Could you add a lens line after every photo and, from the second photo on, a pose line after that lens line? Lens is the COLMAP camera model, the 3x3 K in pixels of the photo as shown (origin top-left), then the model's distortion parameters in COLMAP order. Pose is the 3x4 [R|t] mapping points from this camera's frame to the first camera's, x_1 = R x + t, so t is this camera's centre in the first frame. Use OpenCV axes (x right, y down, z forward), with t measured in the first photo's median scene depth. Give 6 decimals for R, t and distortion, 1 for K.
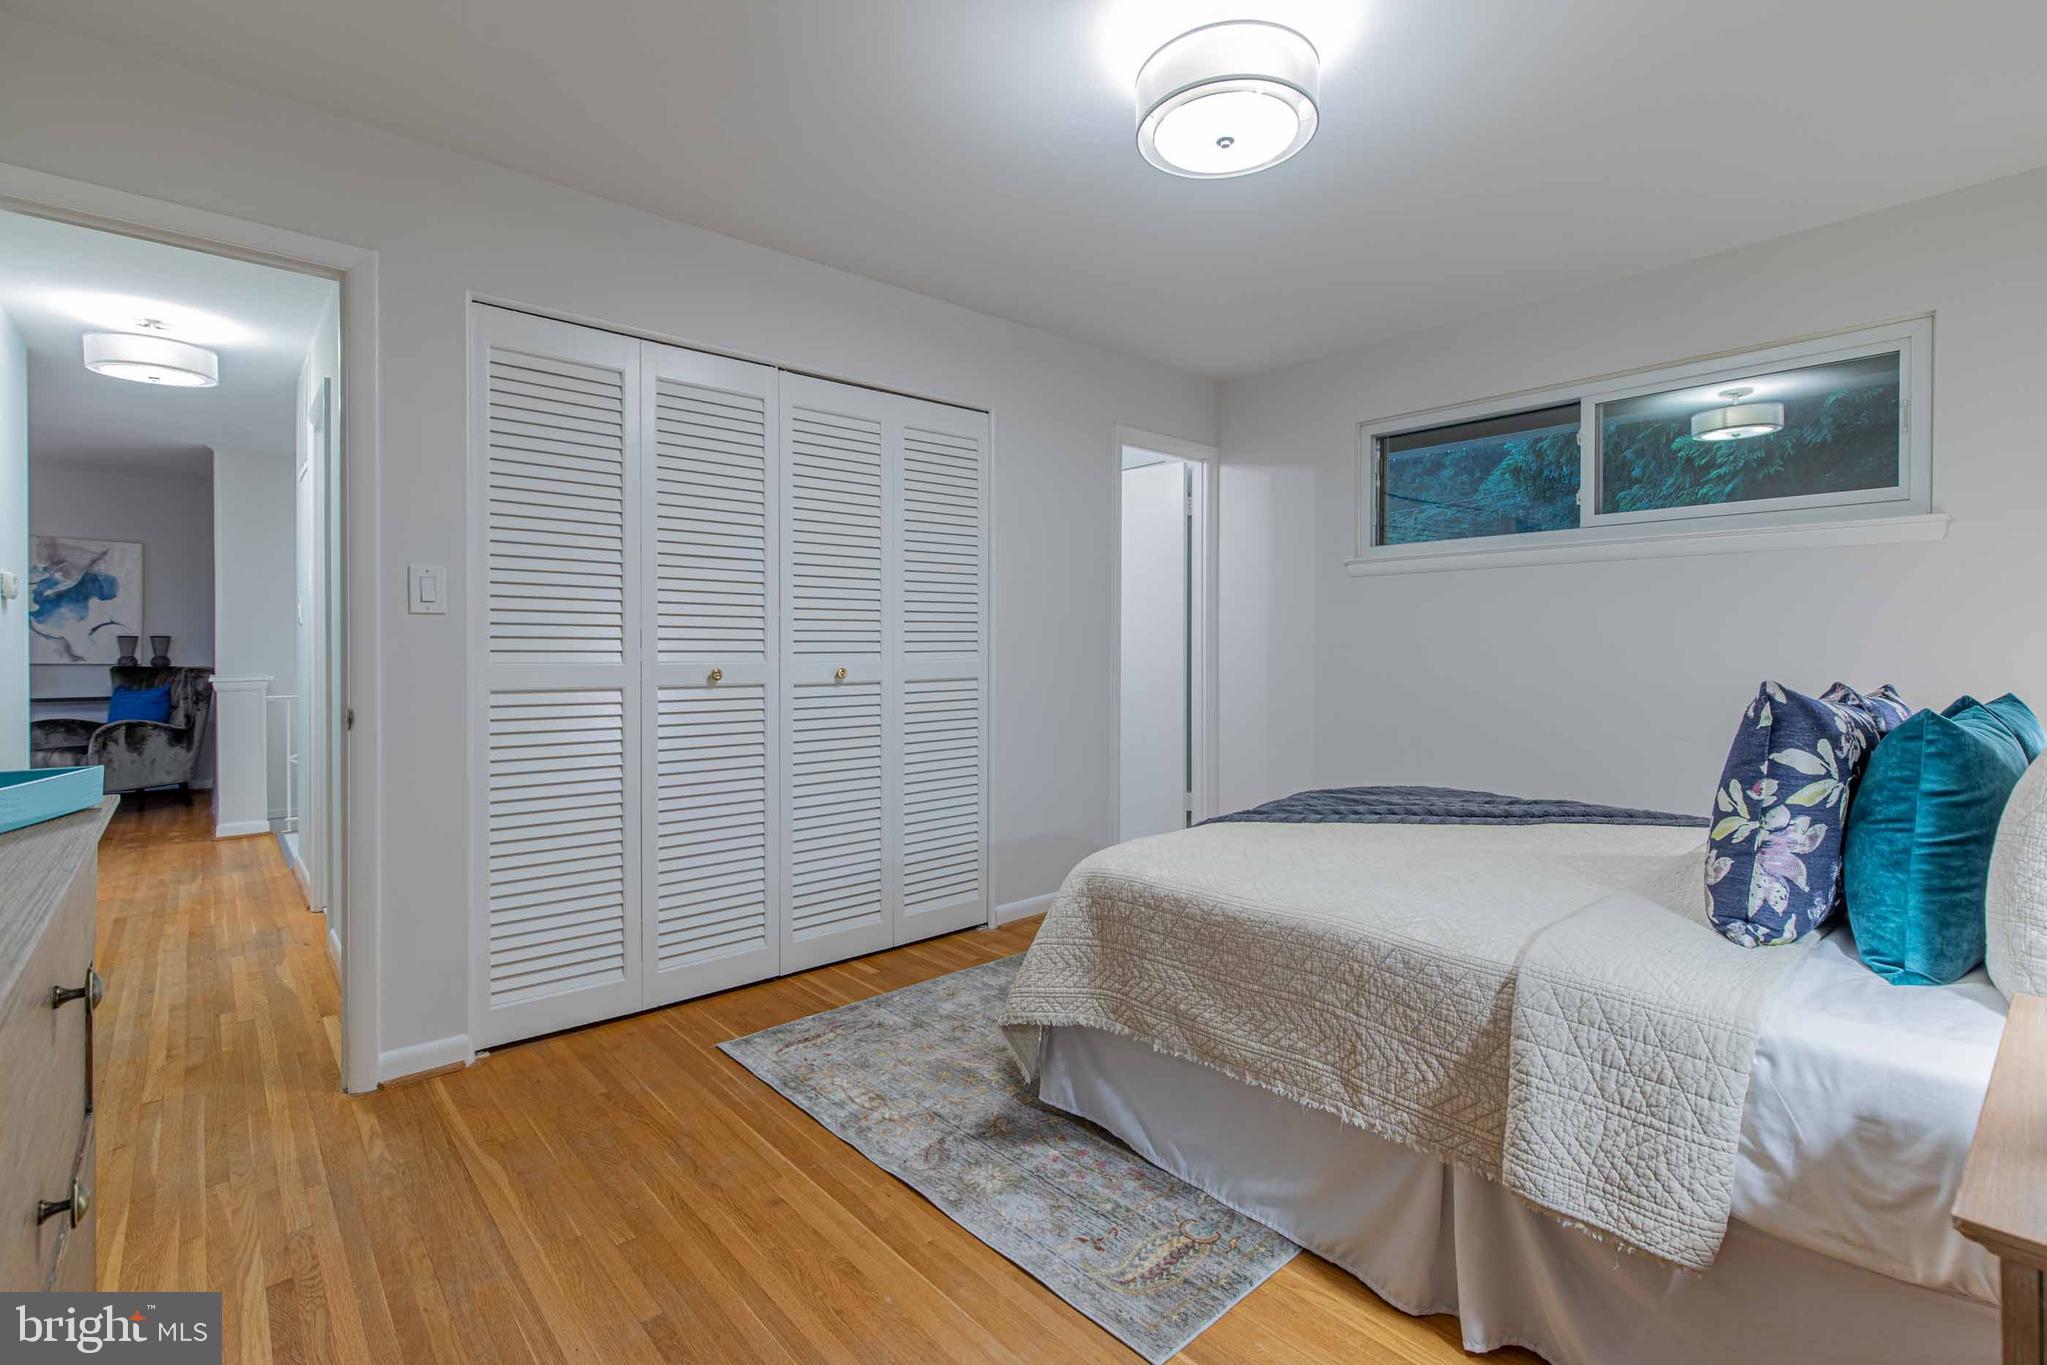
lens RADIAL K [[923.8, 0, 1028.0], [0, 923.8, 662.9], [0, 0, 1]] dist [0.001506, 0.000125]
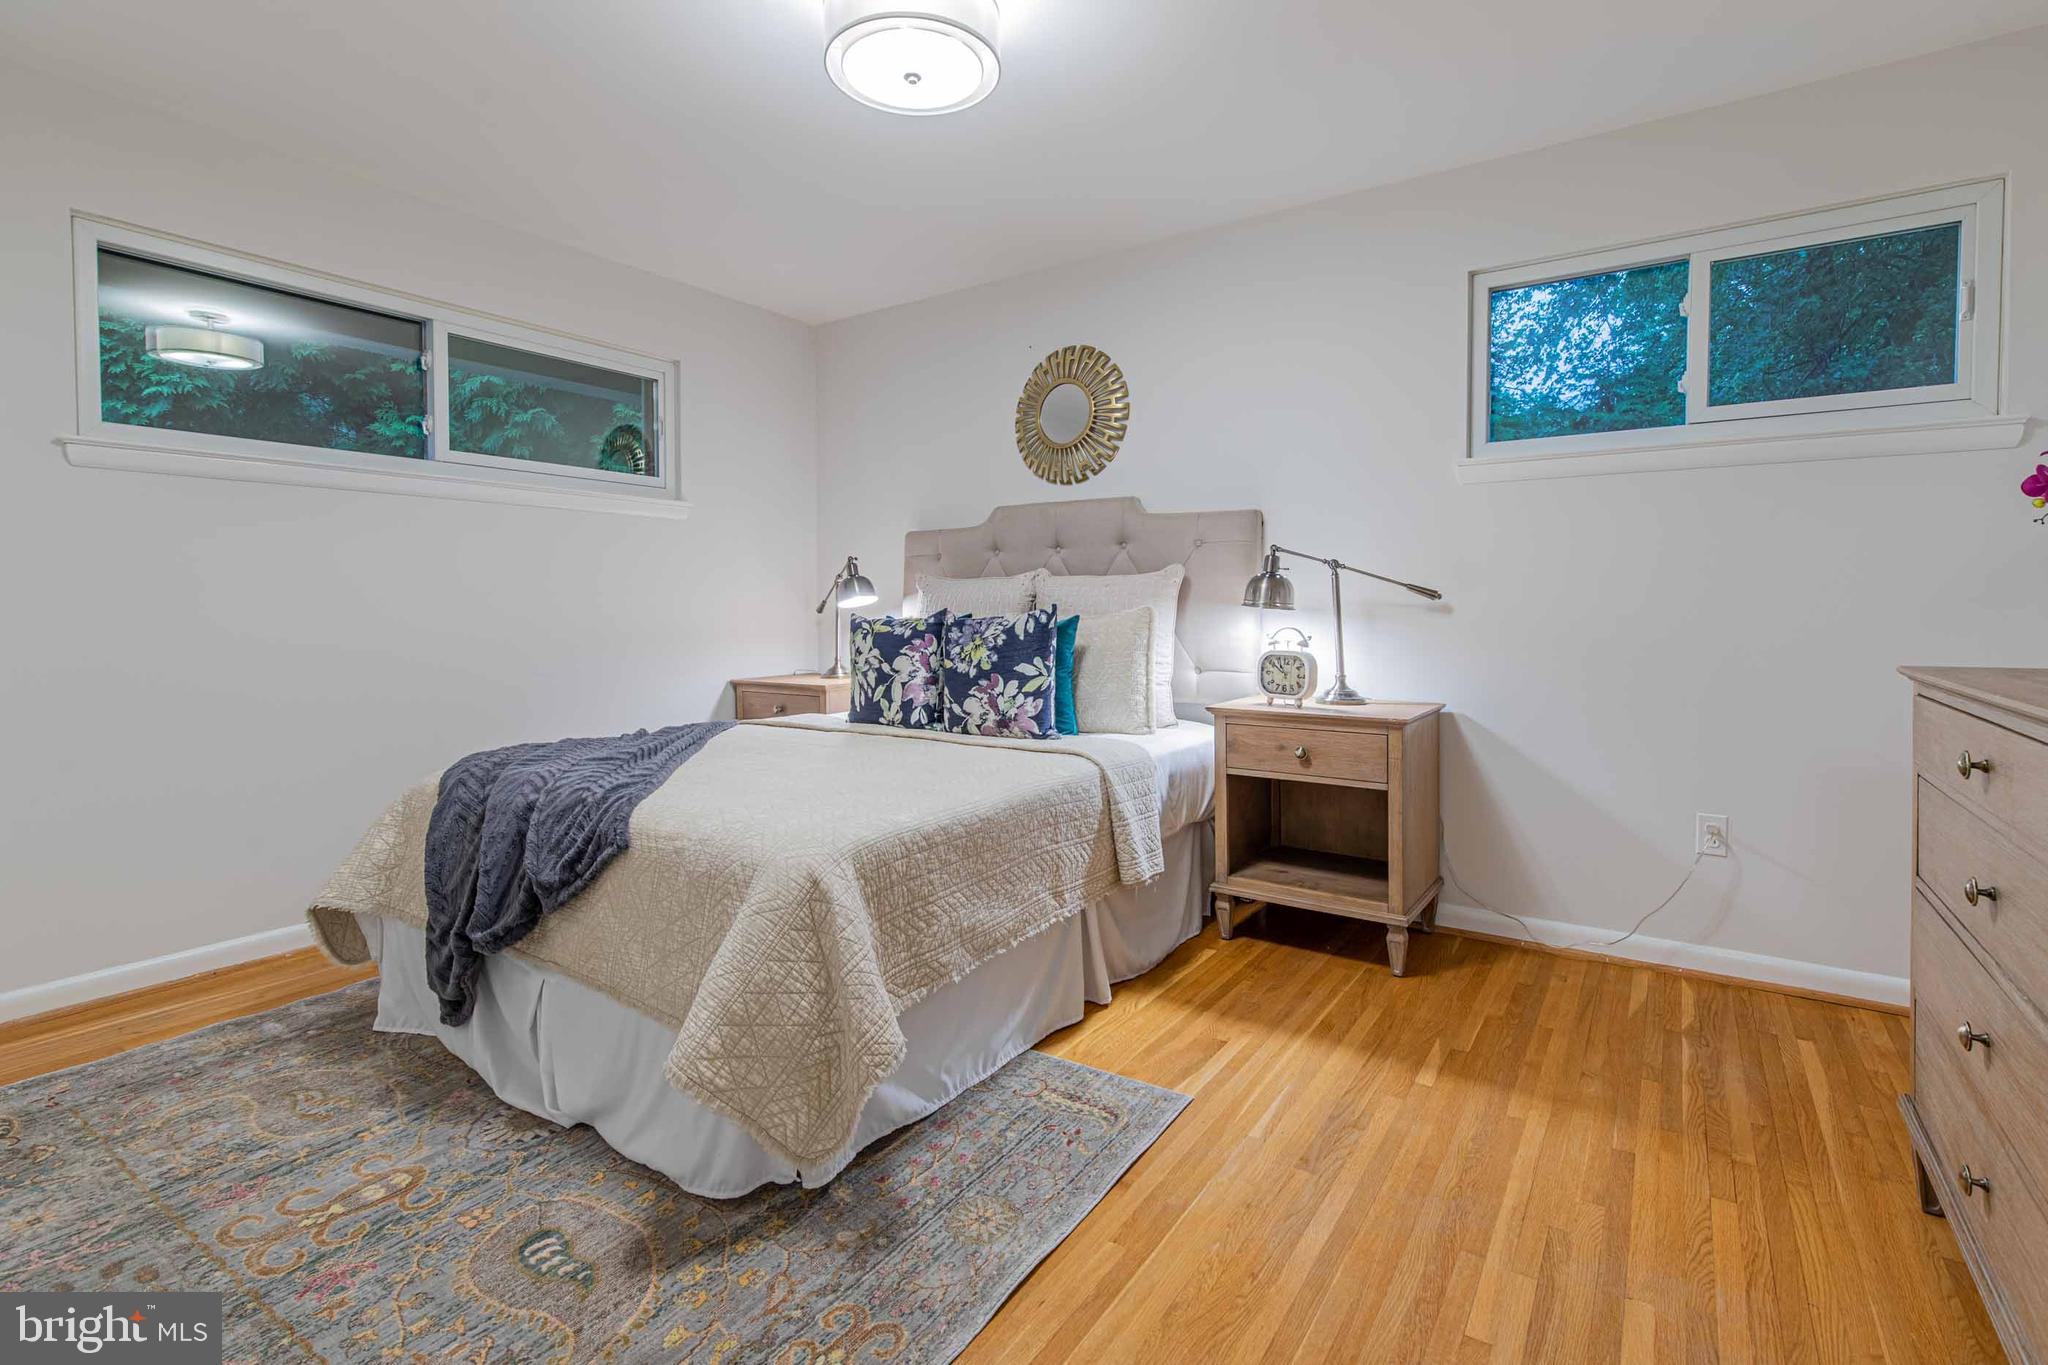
lens RADIAL K [[954.4, 0, 1030.7], [0, 954.4, 634.7], [0, 0, 1]] dist [0.003237, 0.000359]
pose [[-0.249850, -0.025831, 0.967940, -0.847371], [0.016919, 0.999375, 0.031037, 0.016636], [-0.968137, 0.024131, -0.249256, 1.149928]]
